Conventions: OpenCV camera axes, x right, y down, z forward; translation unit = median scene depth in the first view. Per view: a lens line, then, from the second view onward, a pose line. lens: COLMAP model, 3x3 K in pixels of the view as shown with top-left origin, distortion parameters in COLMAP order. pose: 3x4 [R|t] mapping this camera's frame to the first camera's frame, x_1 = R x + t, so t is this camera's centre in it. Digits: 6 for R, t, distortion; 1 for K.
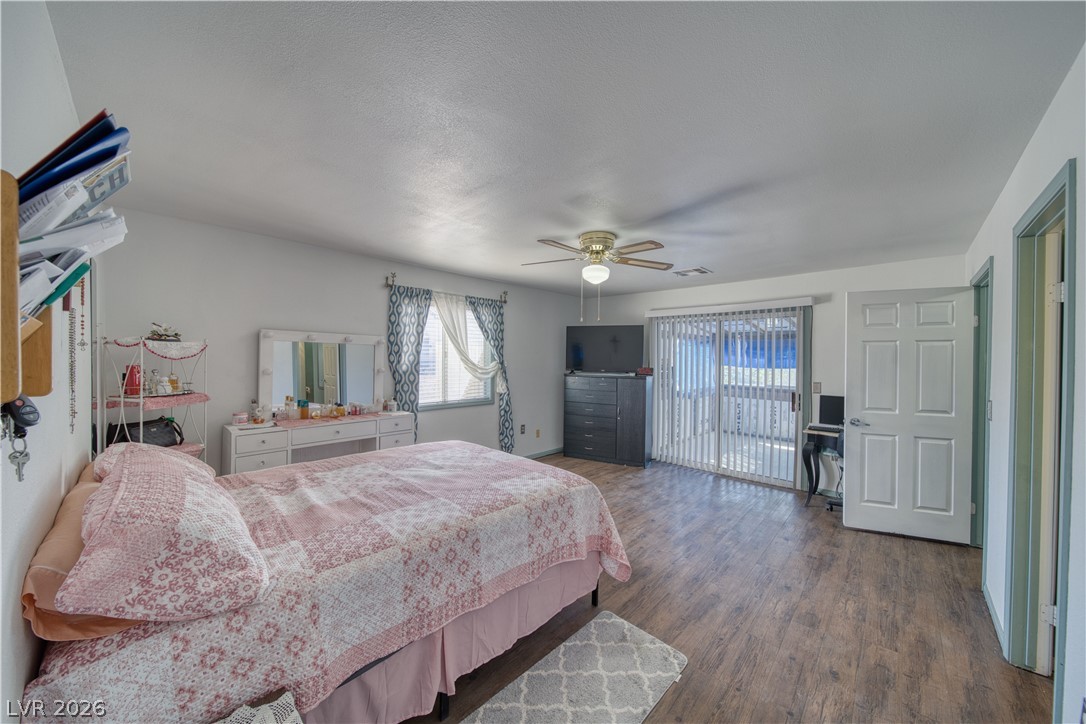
lens RADIAL K [[381.4, 0, 542.8], [0, 381.4, 359.7], [0, 0, 1]] dist [-0.008424, -0.000327]
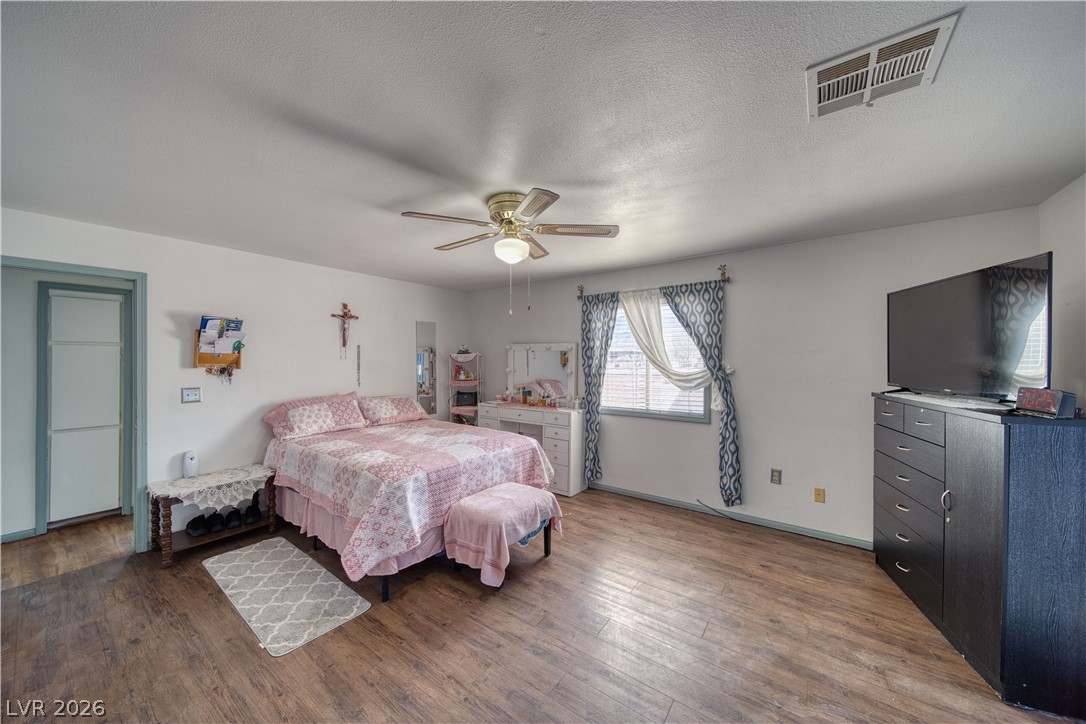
lens RADIAL K [[381.4, 0, 542.2], [0, 381.4, 359.6], [0, 0, 1]] dist [-0.008424, -0.000327]
pose [[0.121711, -0.011179, -0.992503, 0.651866], [-0.005001, 0.999917, -0.011875, 0.003106], [0.992553, 0.006409, 0.121645, 0.696285]]
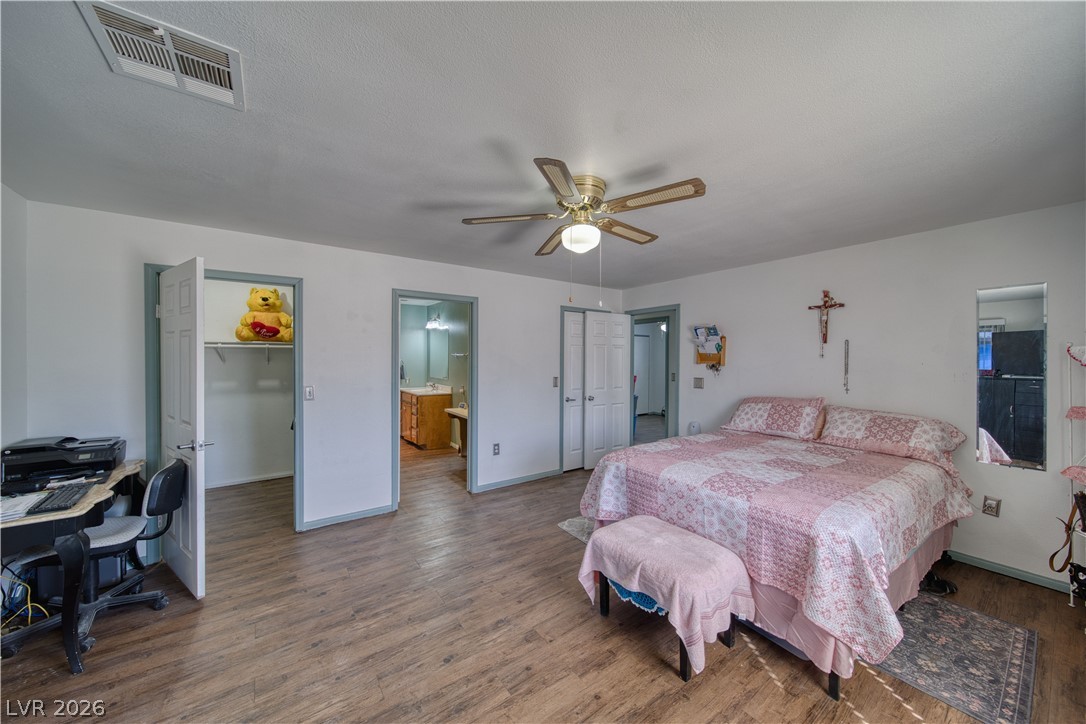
lens RADIAL K [[381.4, 0, 544.7], [0, 381.4, 360.0], [0, 0, 1]] dist [-0.008424, -0.000327]
pose [[-0.980113, -0.015472, 0.197836, 0.044942], [-0.012529, 0.999792, 0.016123, -0.008256], [-0.198044, 0.013324, -0.980103, 1.224015]]
